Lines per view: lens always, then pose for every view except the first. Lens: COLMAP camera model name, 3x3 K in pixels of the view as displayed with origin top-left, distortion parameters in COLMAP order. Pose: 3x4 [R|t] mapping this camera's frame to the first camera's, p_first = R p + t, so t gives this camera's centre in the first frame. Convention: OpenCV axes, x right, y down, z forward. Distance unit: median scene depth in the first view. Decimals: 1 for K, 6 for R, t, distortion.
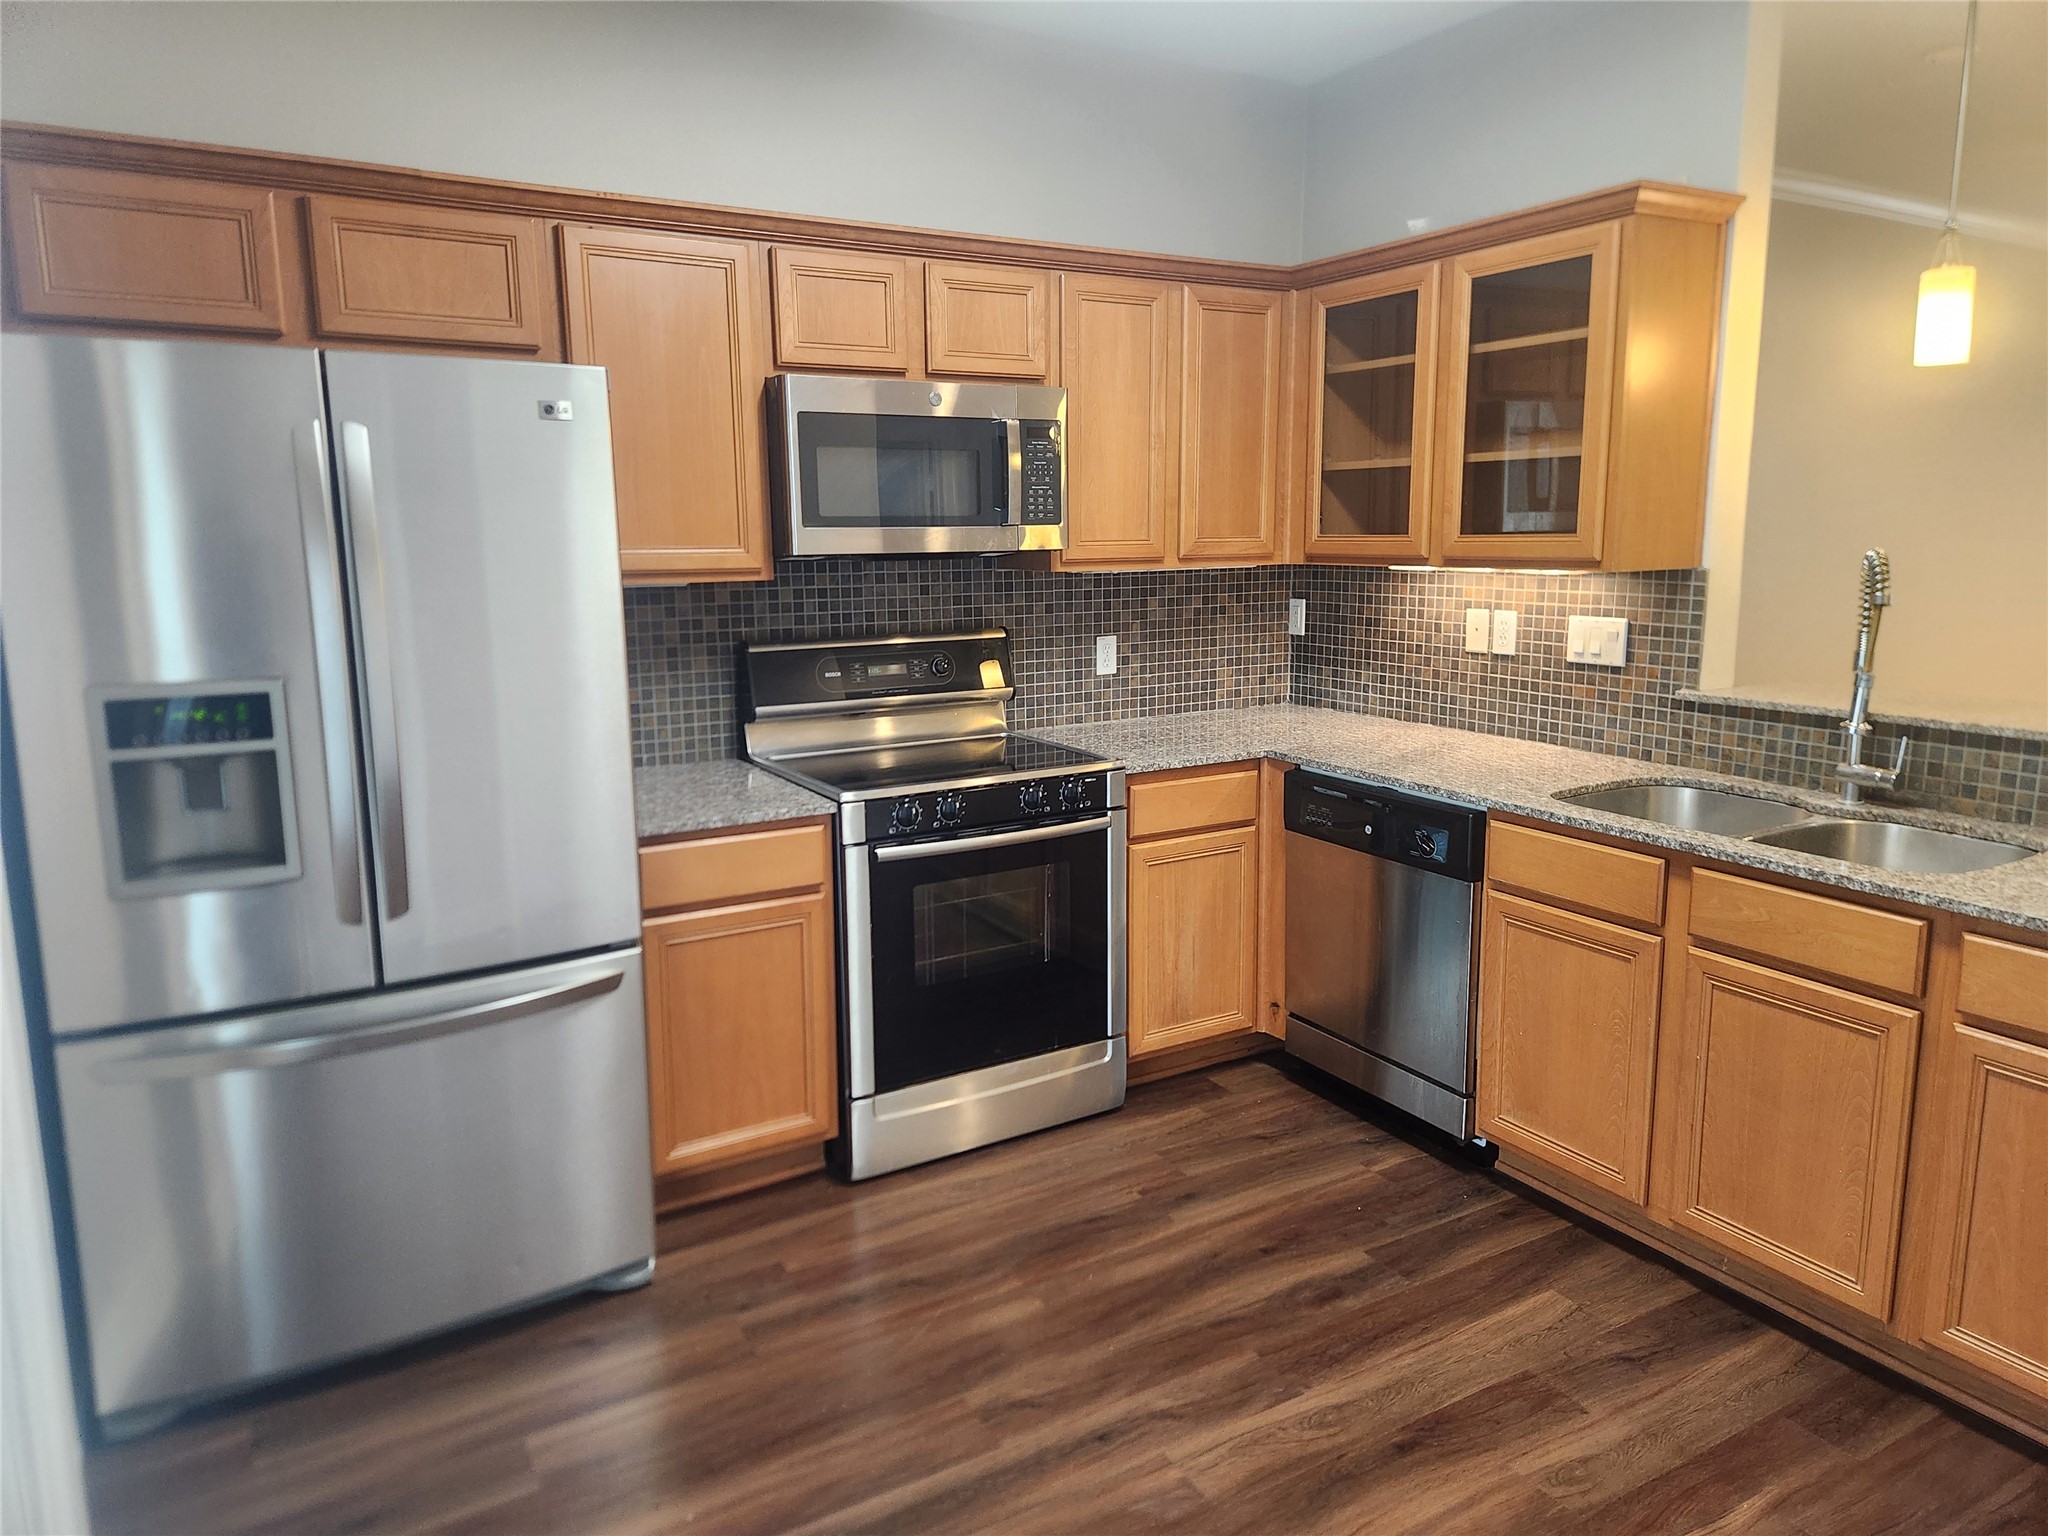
lens RADIAL K [[1365.7, 0, 1011.7], [0, 1365.7, 769.6], [0, 0, 1]] dist [0.088295, -0.071148]
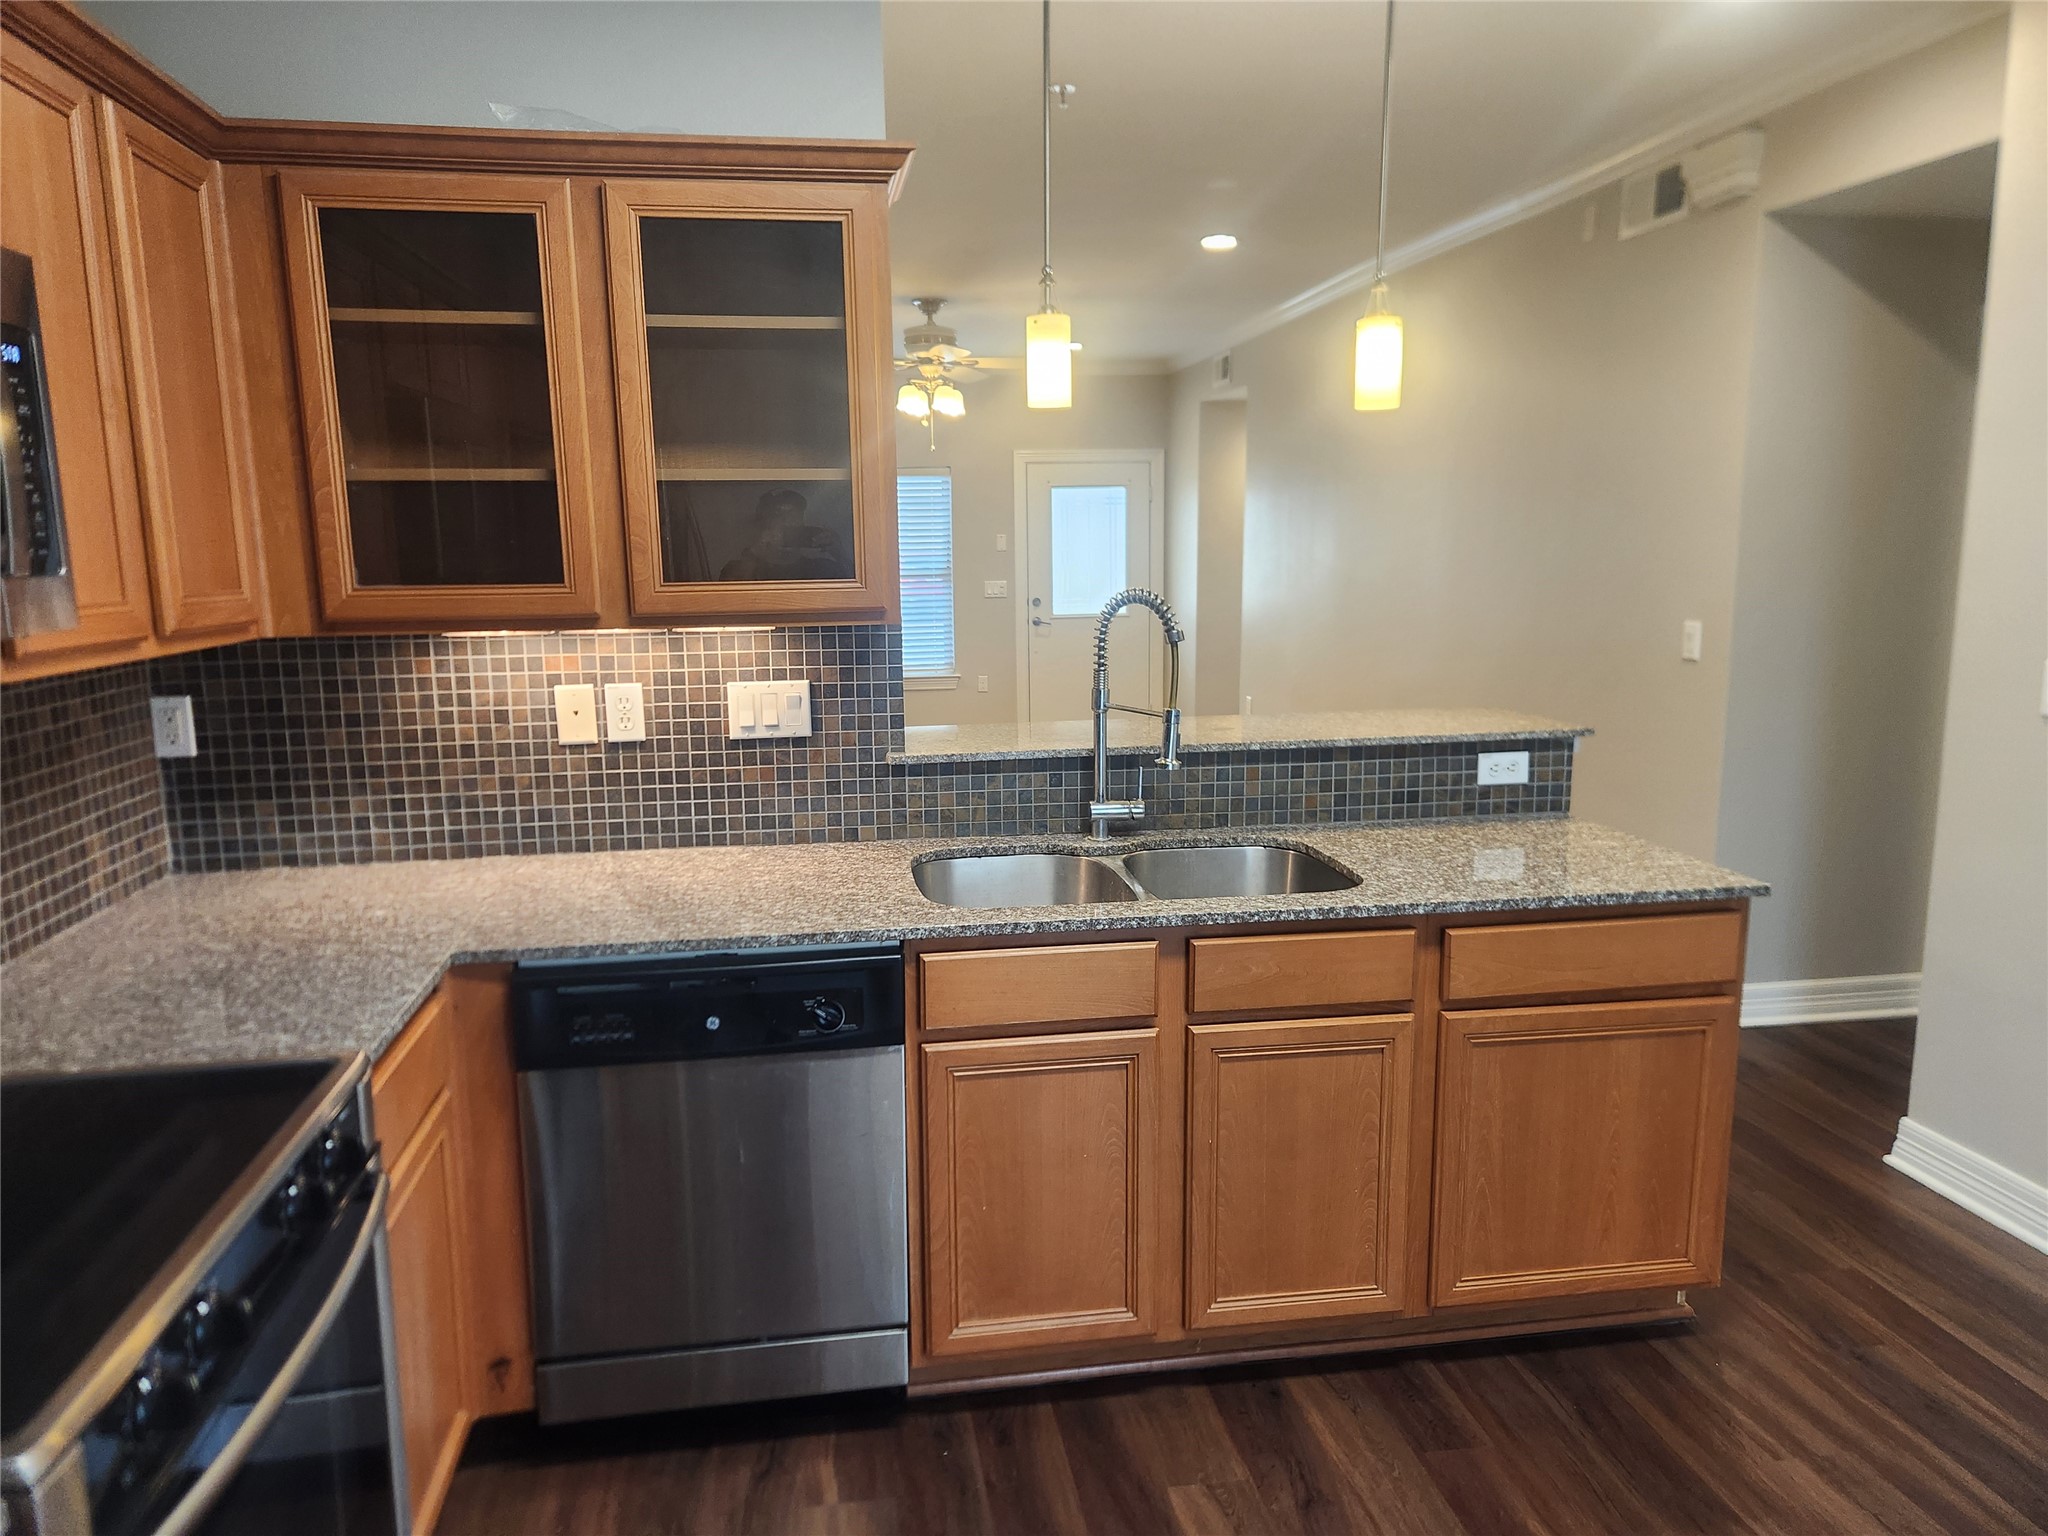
lens RADIAL K [[1361.8, 0, 1013.9], [0, 1361.8, 767.5], [0, 0, 1]] dist [0.091274, -0.069645]
pose [[0.363643, -0.150272, 0.919338, -0.260097], [0.178424, 0.979867, 0.089590, -0.103496], [-0.914291, 0.131453, 0.383134, 0.553759]]
